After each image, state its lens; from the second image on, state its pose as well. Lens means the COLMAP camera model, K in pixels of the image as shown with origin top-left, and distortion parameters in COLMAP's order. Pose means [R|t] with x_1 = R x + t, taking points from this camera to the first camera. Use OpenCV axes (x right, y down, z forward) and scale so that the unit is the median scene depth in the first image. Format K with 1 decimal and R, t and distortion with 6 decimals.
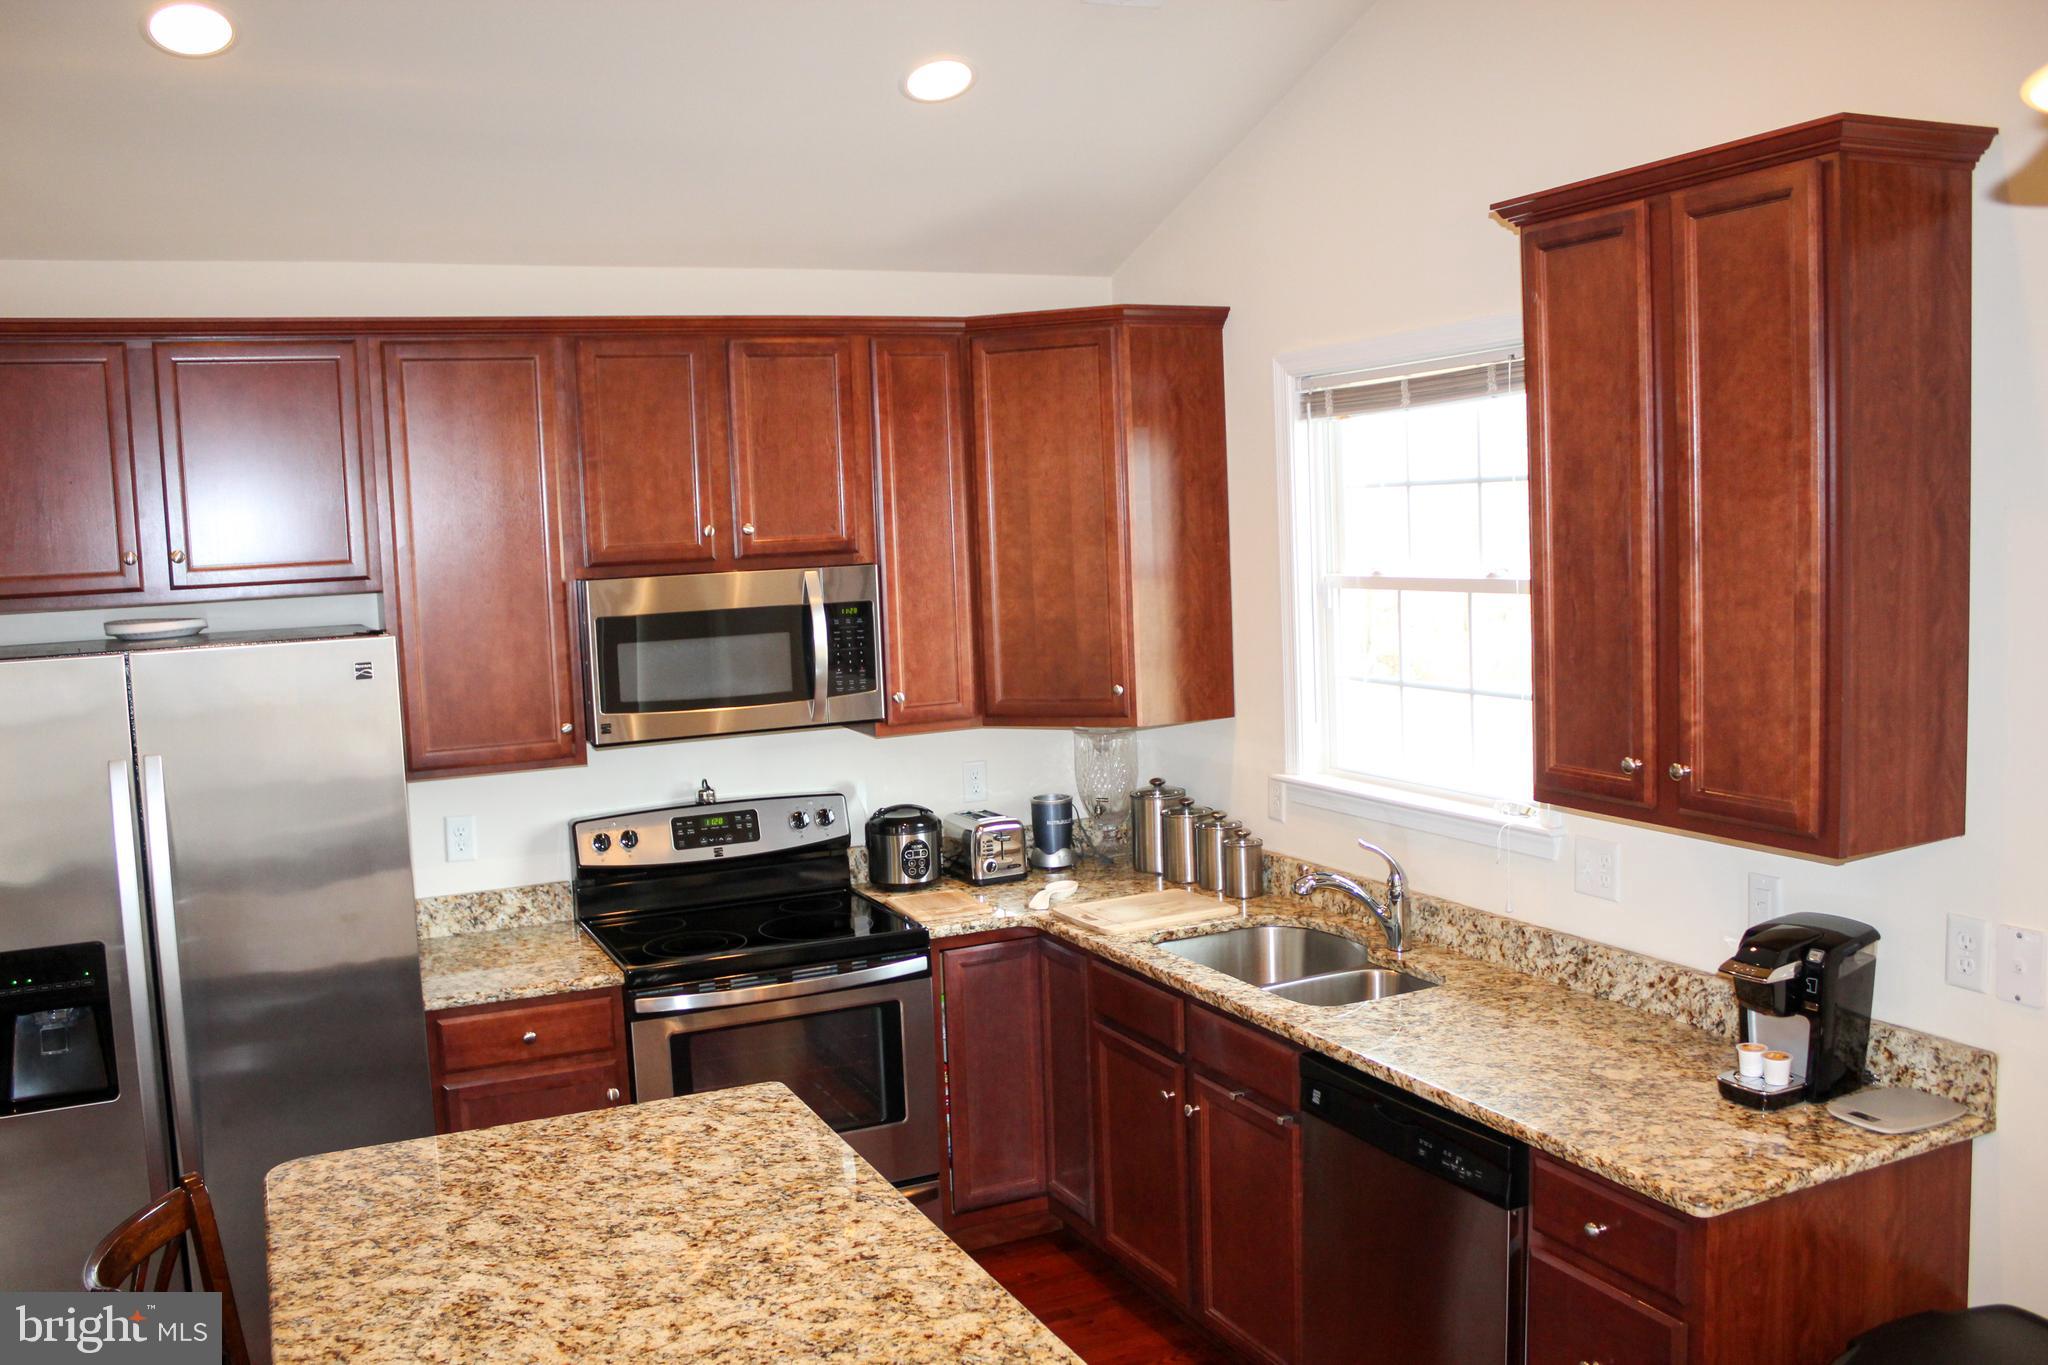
lens RADIAL K [[1743.6, 0, 1024.0], [0, 1743.6, 682.5], [0, 0, 1]] dist [-0.152336, 0.134968]
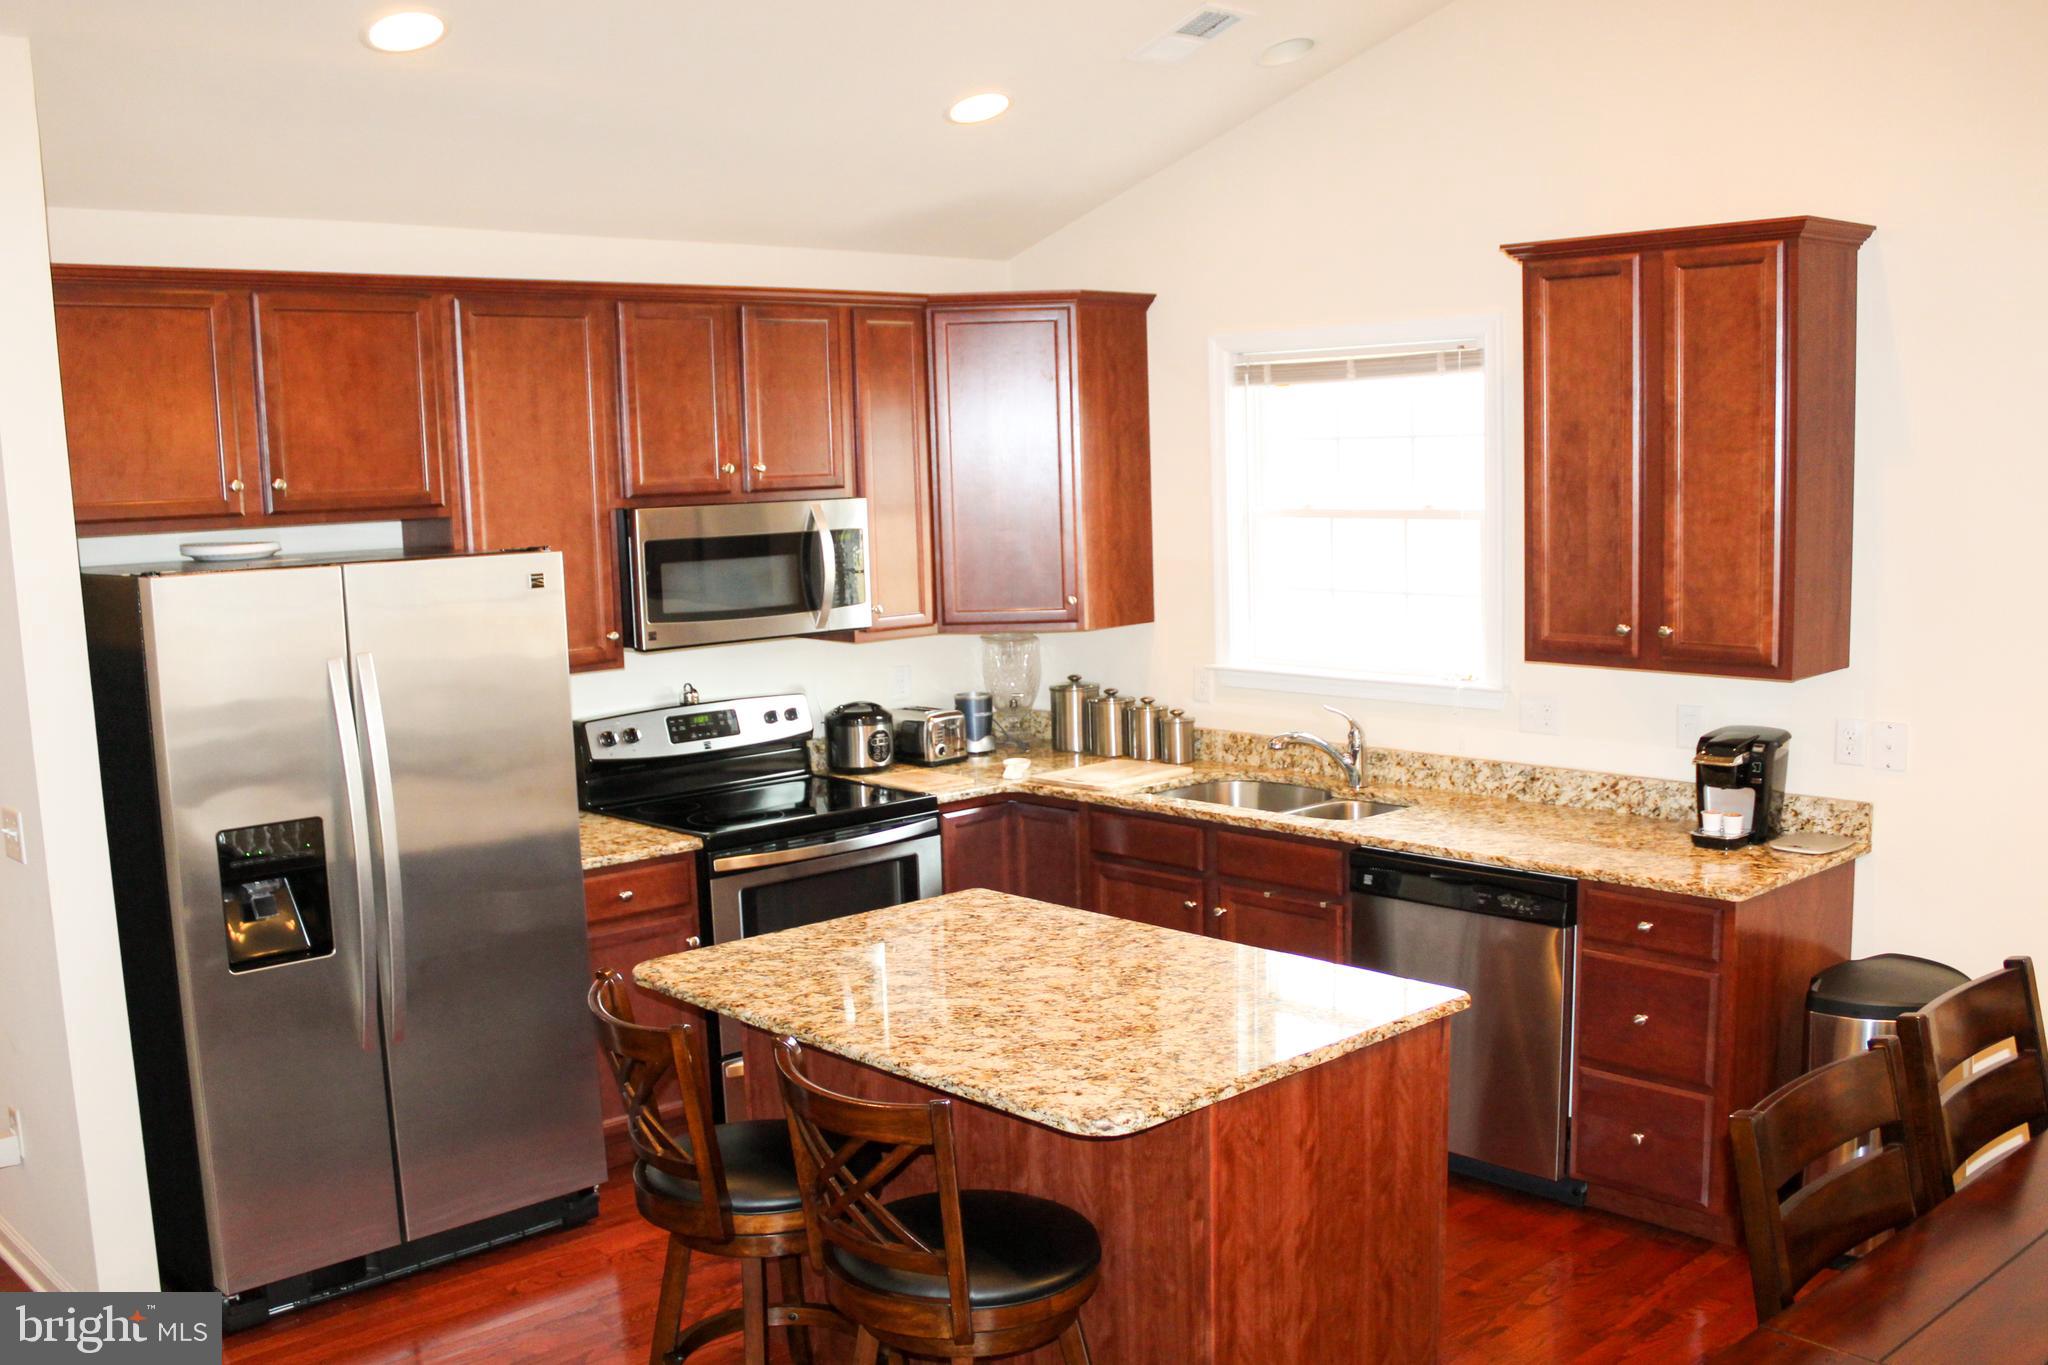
lens RADIAL K [[1653.4, 0, 1021.0], [0, 1653.4, 621.4], [0, 0, 1]] dist [-0.076753, -0.000567]
pose [[0.975335, -0.008852, 0.220554, -0.432243], [0.008882, 0.999960, 0.000854, 0.031853], [-0.220553, 0.001126, 0.975374, -0.253435]]
